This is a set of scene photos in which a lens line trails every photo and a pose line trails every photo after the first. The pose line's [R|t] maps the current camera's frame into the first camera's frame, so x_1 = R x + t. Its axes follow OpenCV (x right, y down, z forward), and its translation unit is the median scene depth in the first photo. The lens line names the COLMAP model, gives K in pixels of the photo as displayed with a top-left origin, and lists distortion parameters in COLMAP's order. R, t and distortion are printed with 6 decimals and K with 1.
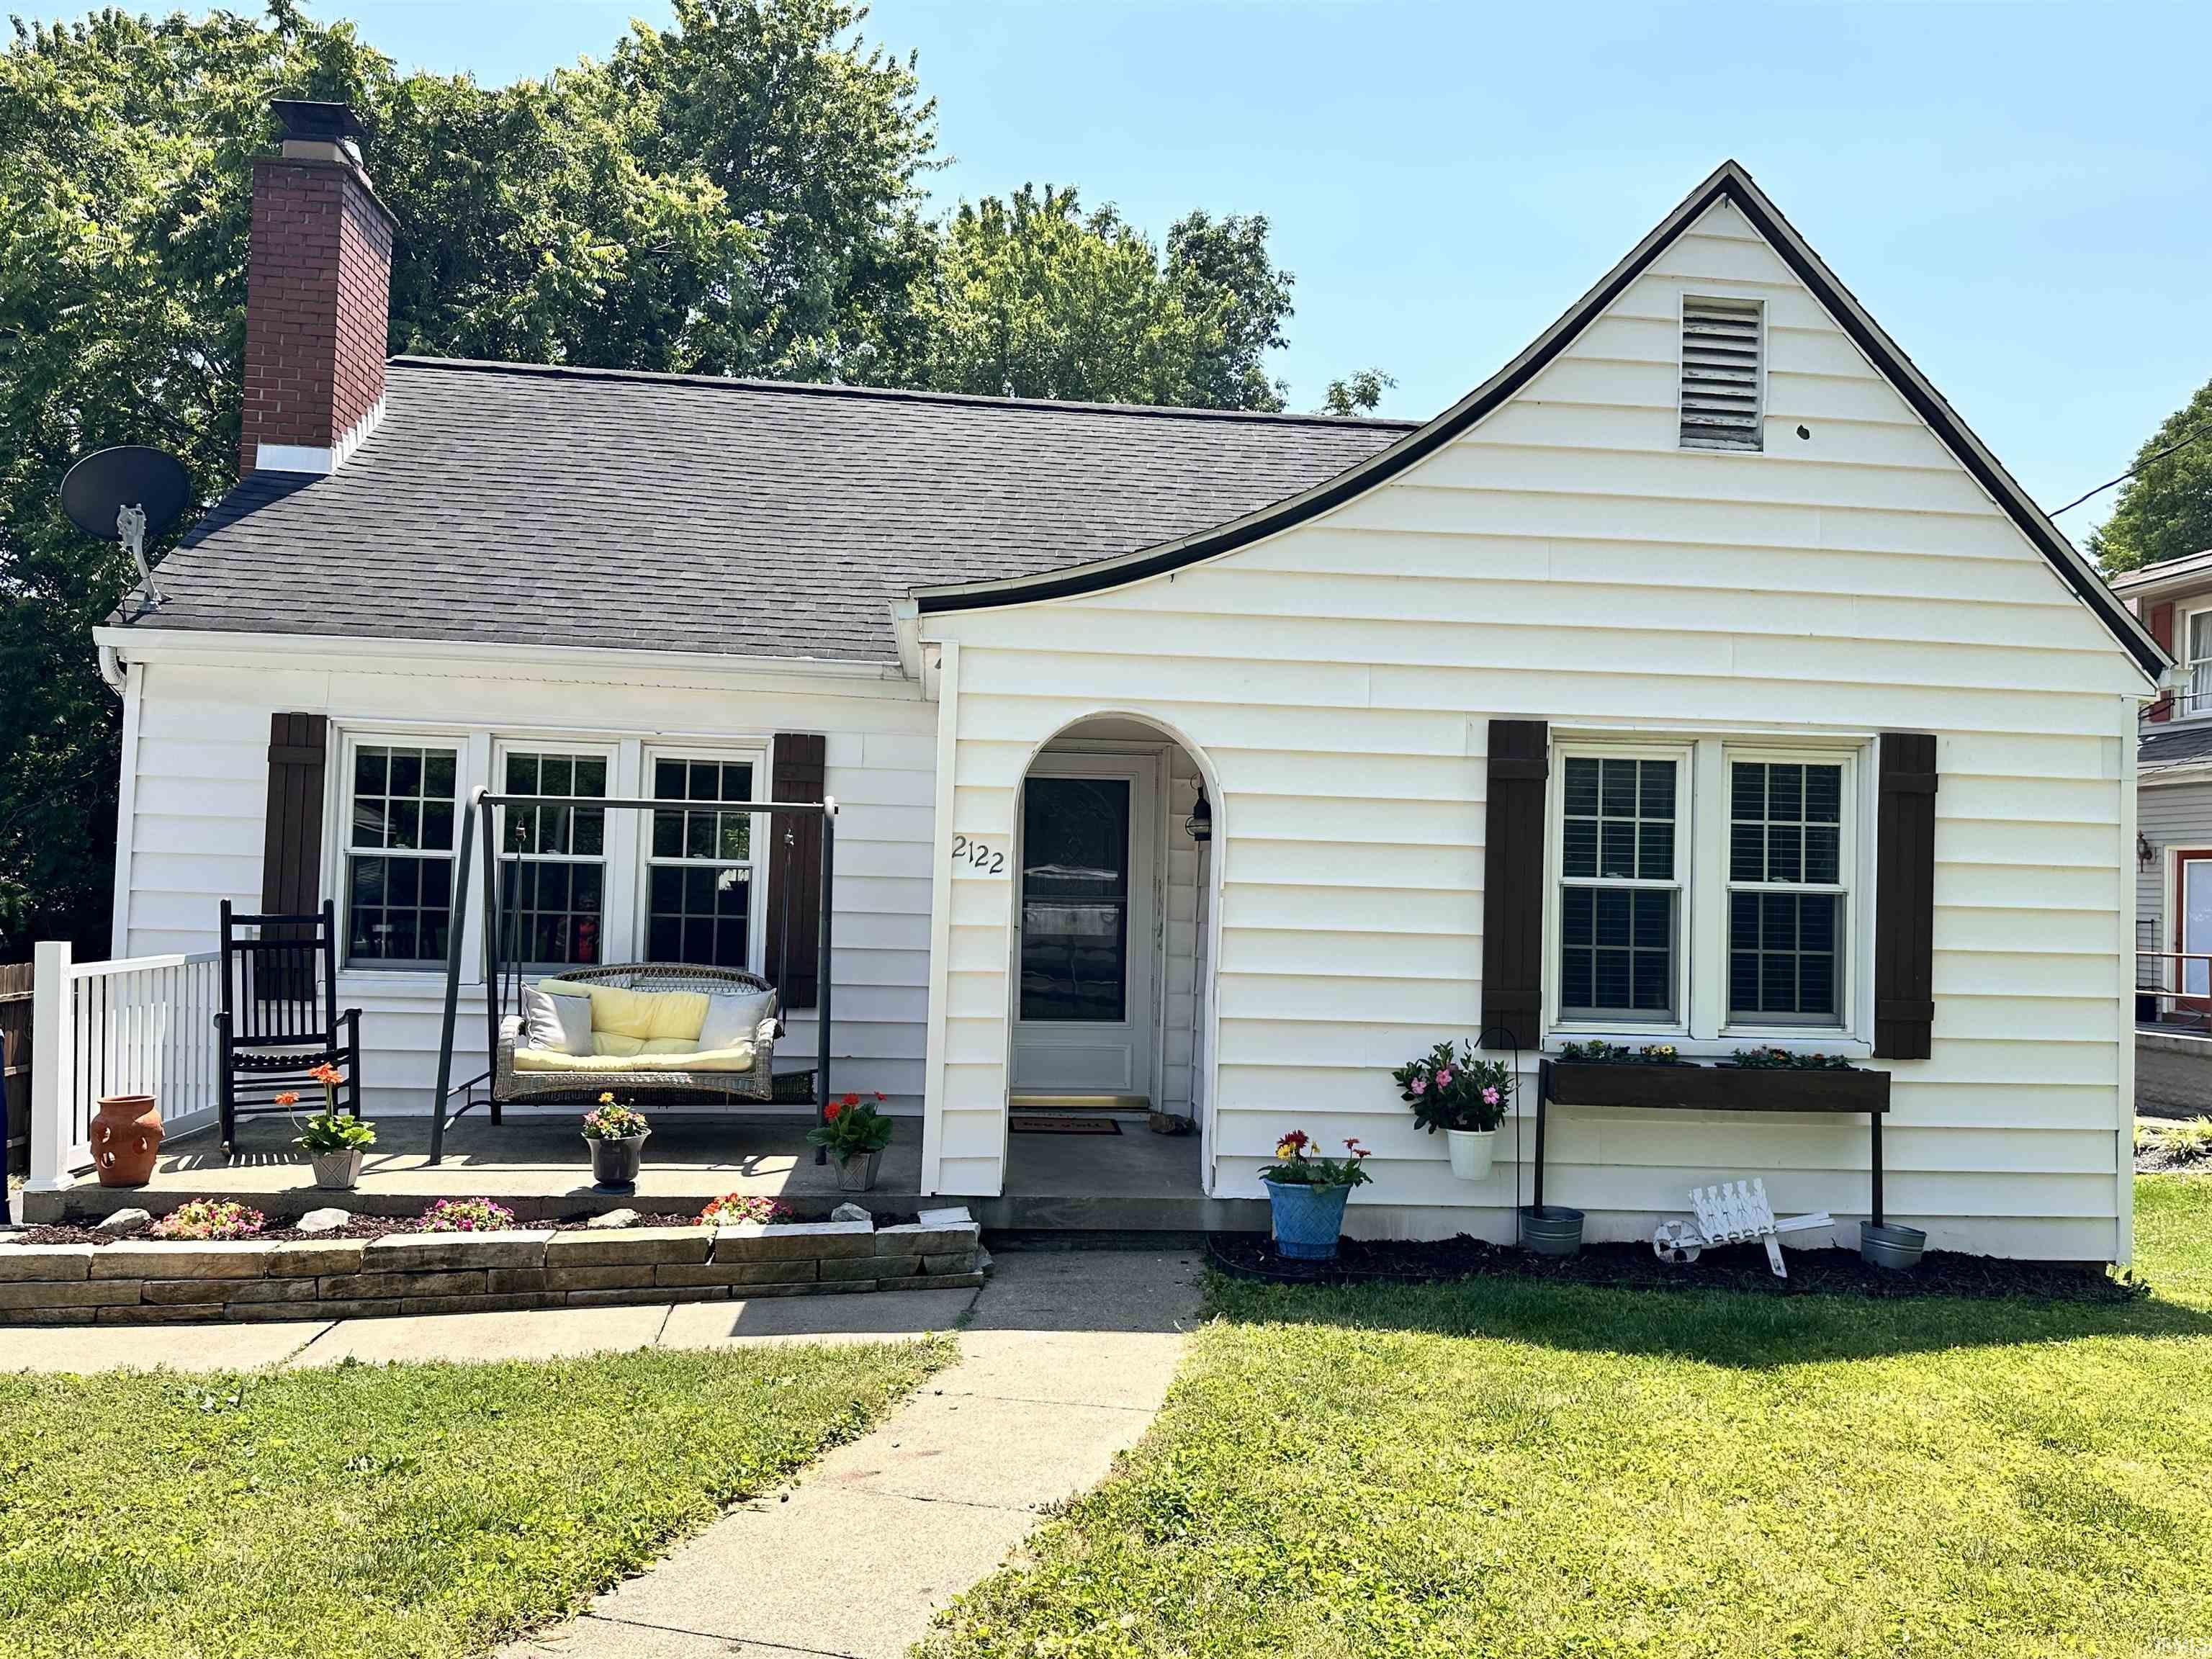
lens RADIAL K [[1712.8, 0, 1111.6], [0, 1712.8, 839.4], [0, 0, 1]] dist [0.141719, -0.259019]
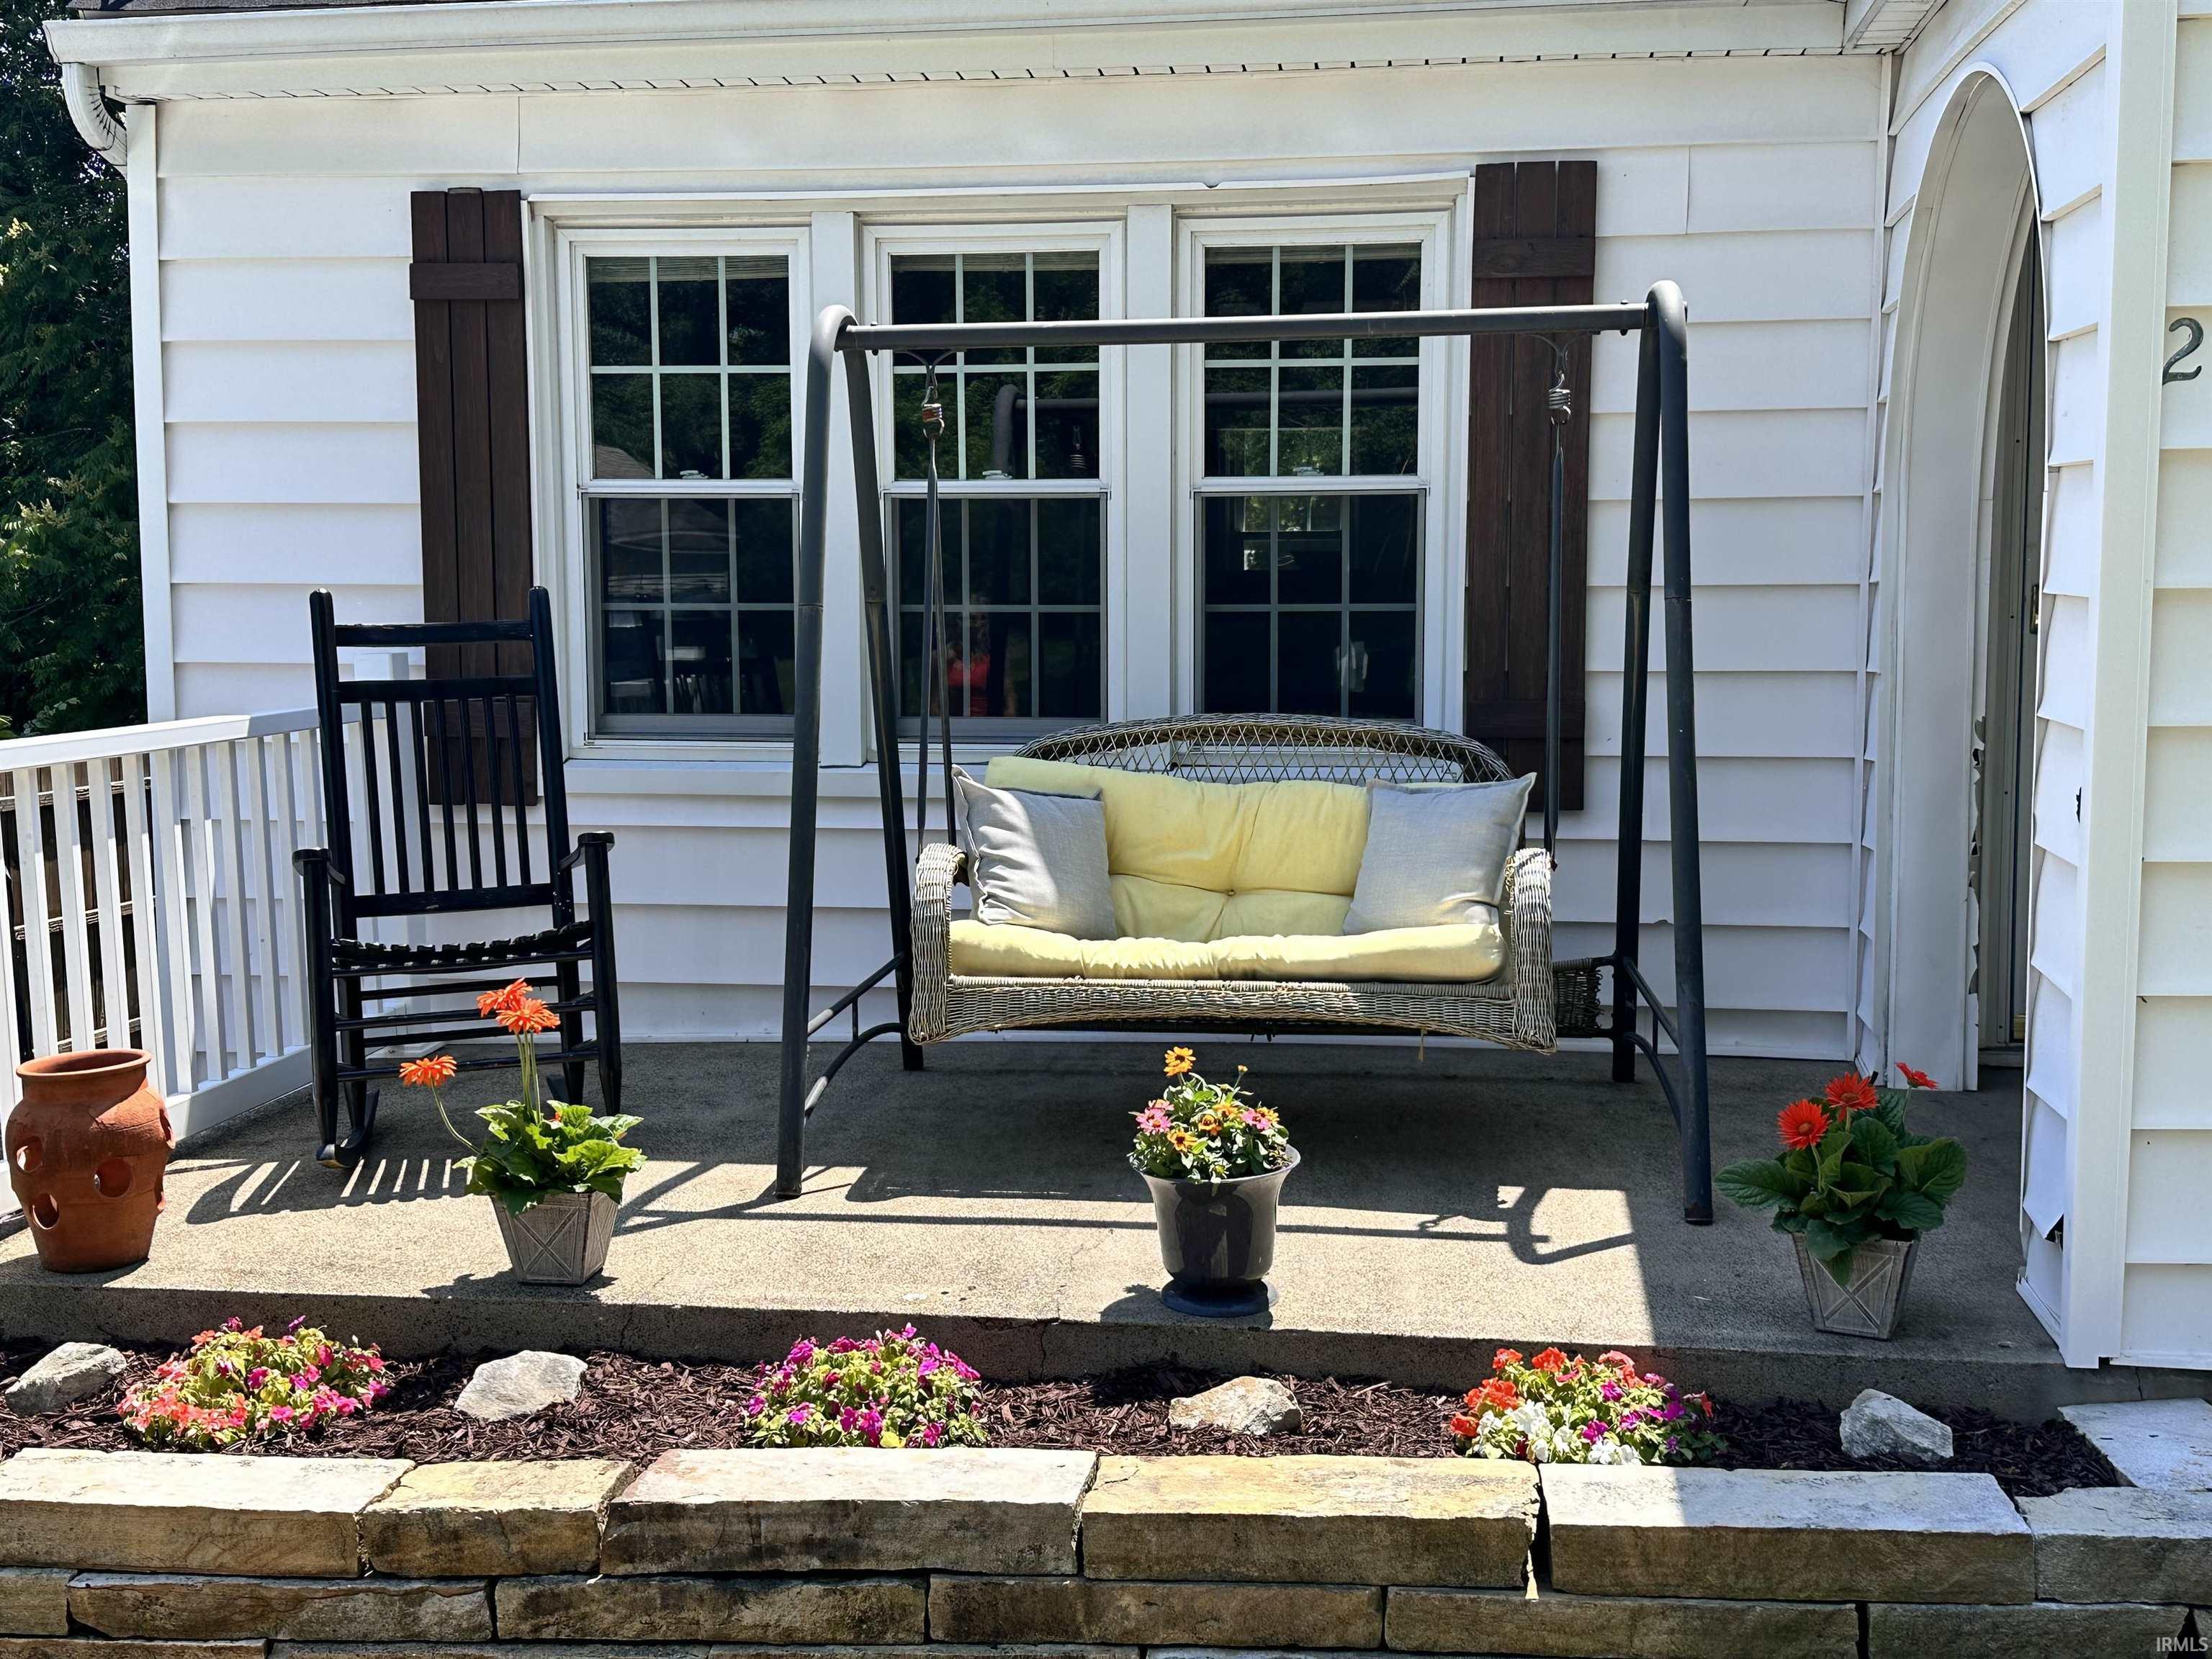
lens RADIAL K [[2460.9, 0, 1106.0], [0, 2460.9, 829.5], [0, 0, 1]] dist [0.167074, -0.369389]
pose [[0.969110, -0.009456, -0.246449, -0.162404], [0.039590, 0.992271, 0.117607, 0.029423], [0.243432, -0.123732, 0.961994, 0.446610]]
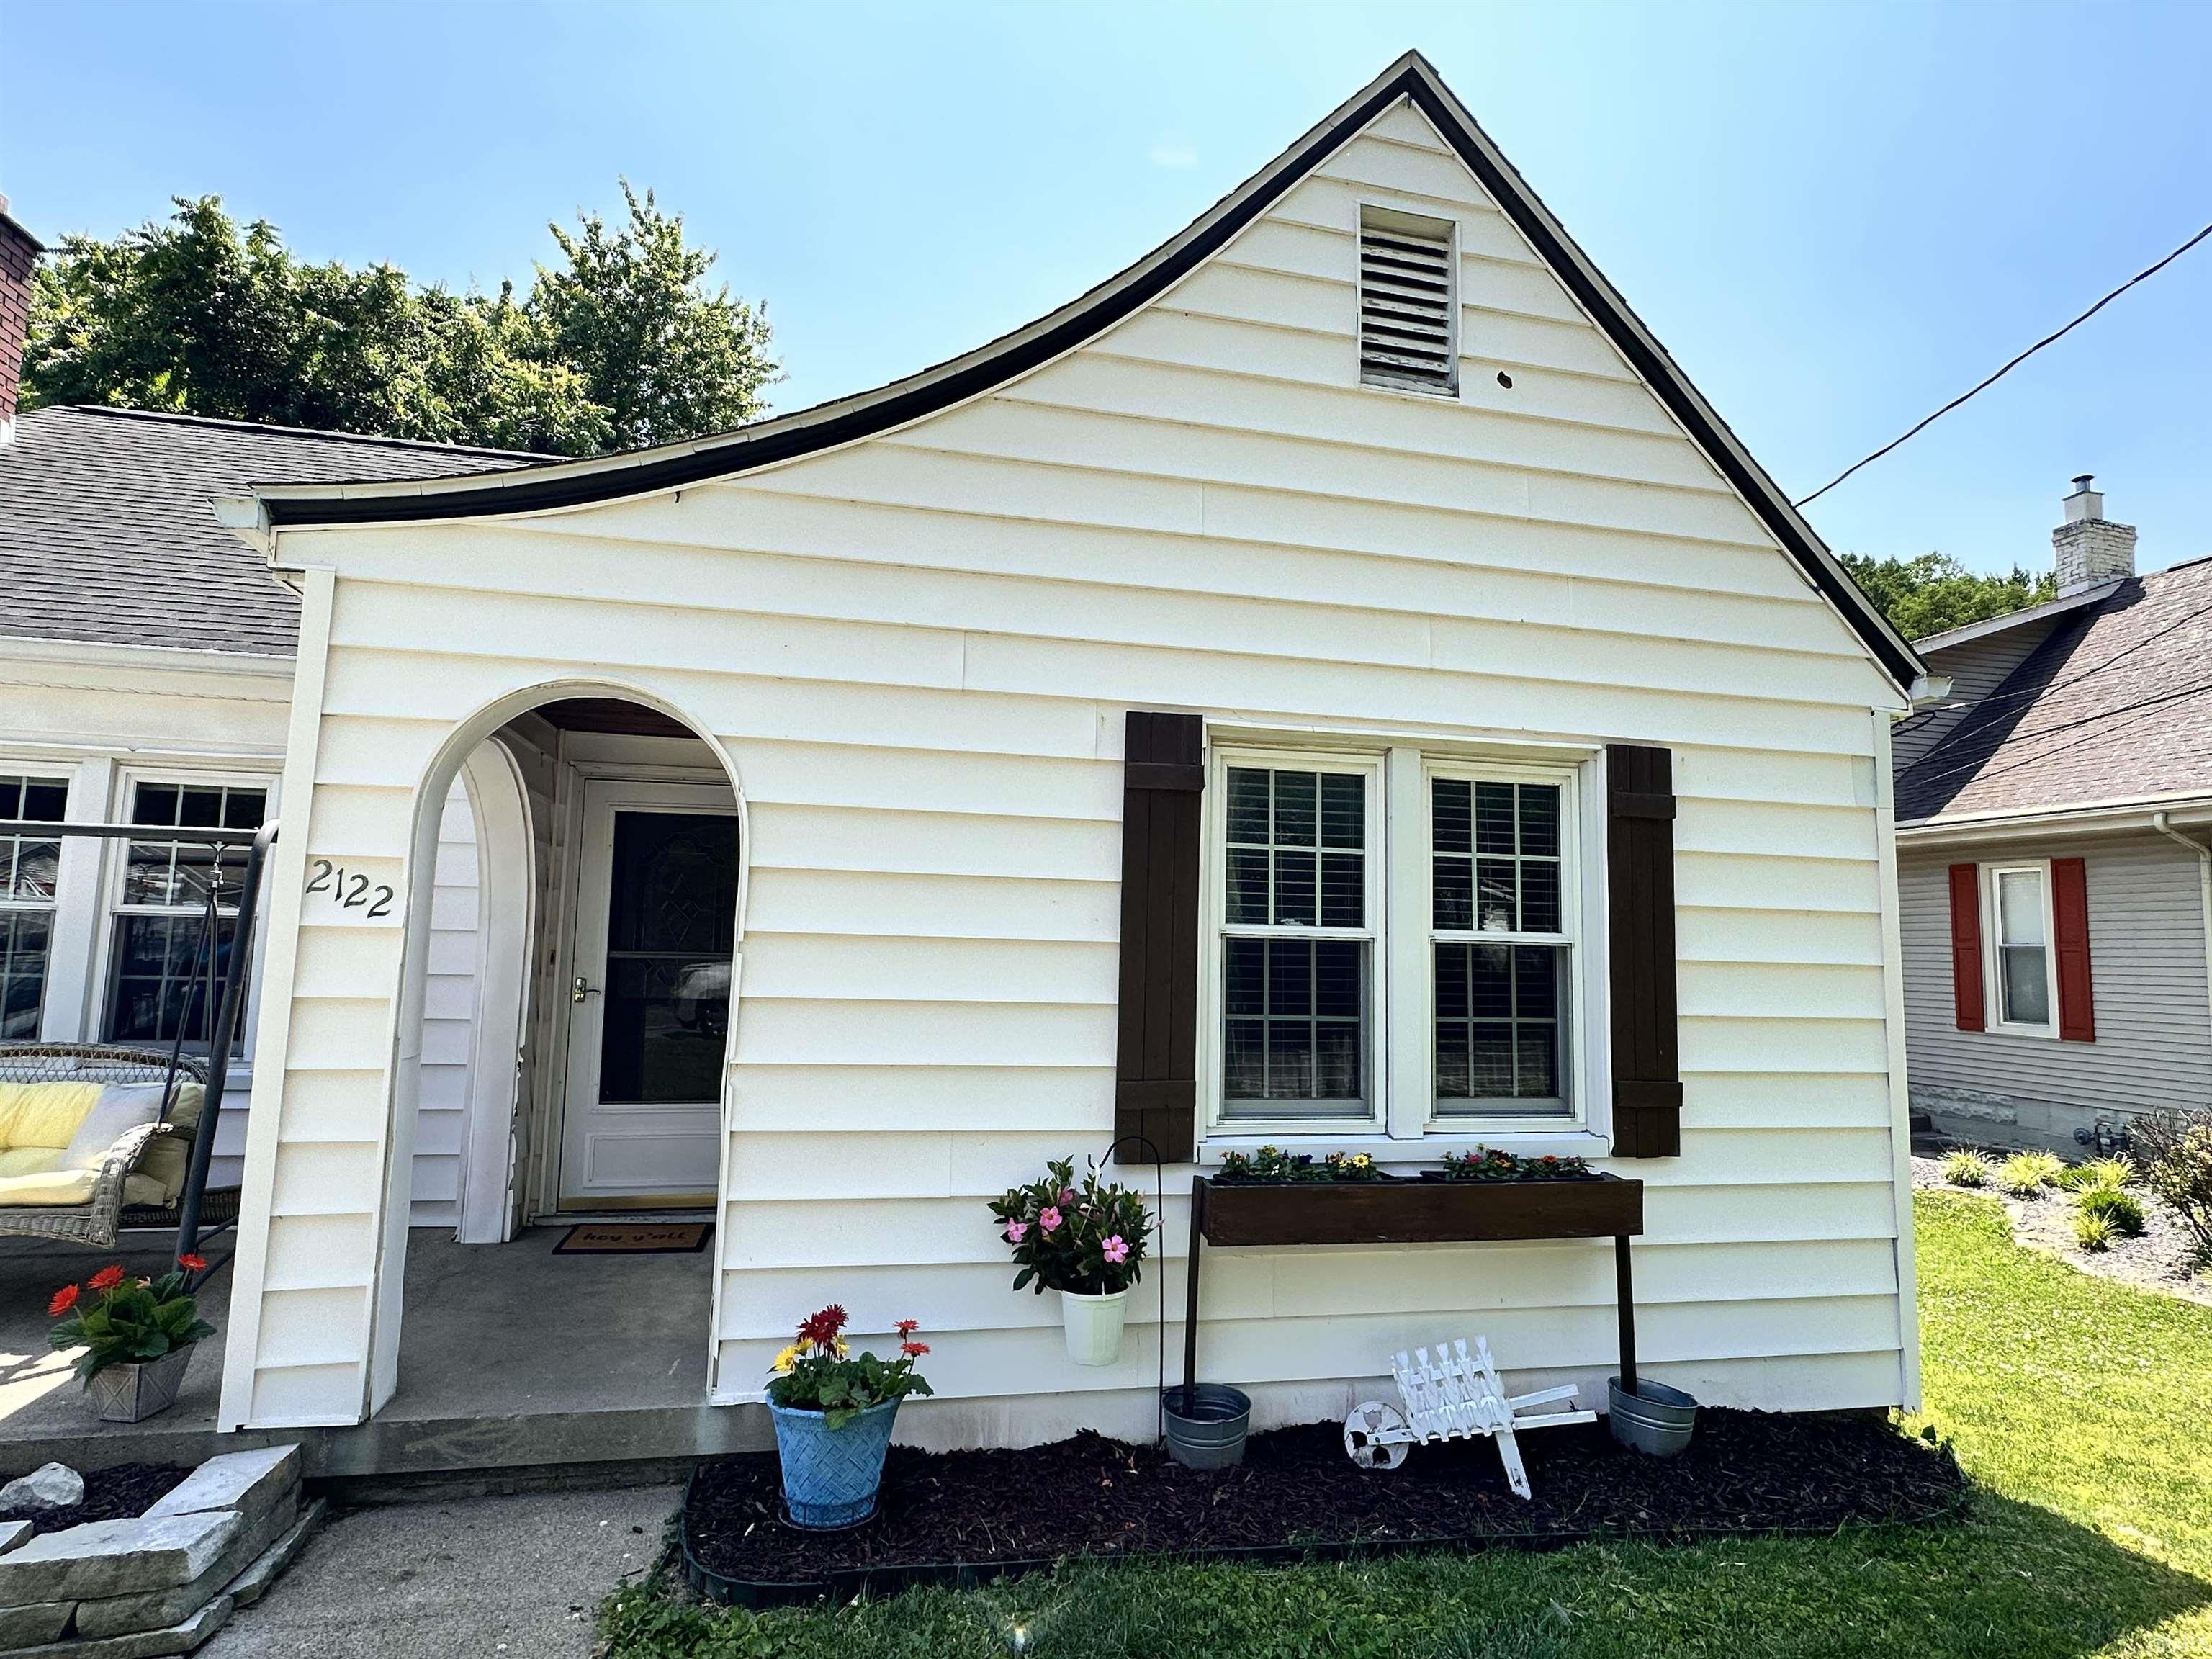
lens RADIAL K [[1173.5, 0, 1095.9], [0, 1173.5, 829.7], [0, 0, 1]] dist [-0.003332, -0.000566]
pose [[0.993633, 0.008983, 0.112309, 0.146312], [-0.000818, 0.997366, -0.072533, 0.017723], [-0.112665, 0.071979, 0.991023, 0.492567]]
